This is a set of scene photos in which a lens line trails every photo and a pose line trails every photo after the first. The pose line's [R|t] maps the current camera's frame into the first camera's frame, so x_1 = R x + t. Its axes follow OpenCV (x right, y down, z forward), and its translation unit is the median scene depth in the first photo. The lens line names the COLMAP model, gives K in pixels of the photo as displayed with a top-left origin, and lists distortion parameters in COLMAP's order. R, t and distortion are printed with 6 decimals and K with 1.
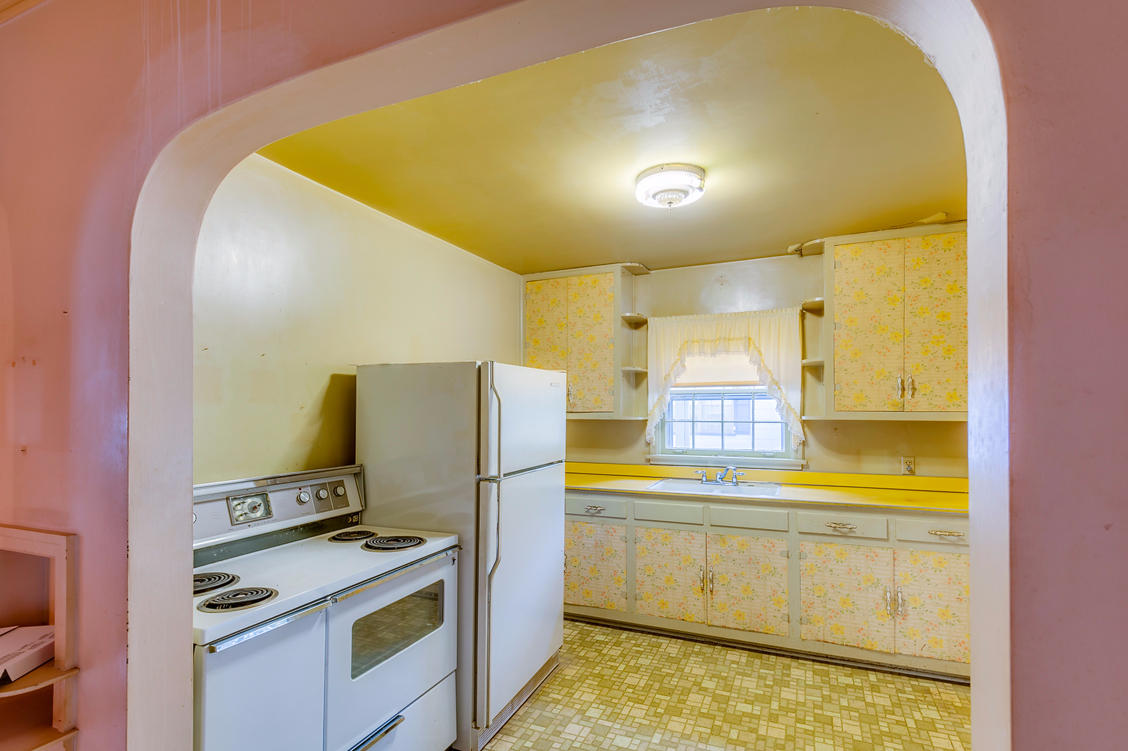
lens RADIAL K [[535.4, 0, 553.1], [0, 535.4, 405.7], [0, 0, 1]] dist [0.019313, -0.001079]
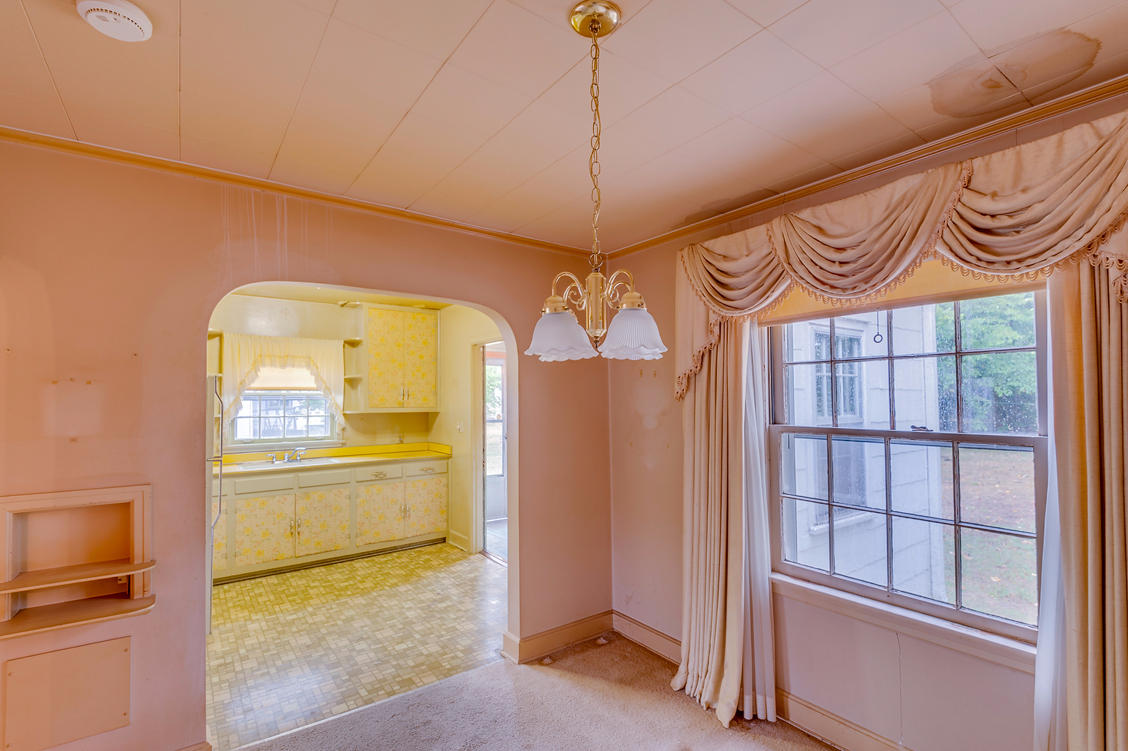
lens RADIAL K [[535.4, 0, 564.3], [0, 535.4, 382.4], [0, 0, 1]] dist [0.019313, -0.001079]
pose [[0.510005, 0.028027, 0.859715, -0.608359], [0.003286, 0.999398, -0.034530, -0.008670], [-0.860165, 0.020436, 0.509606, -0.370495]]
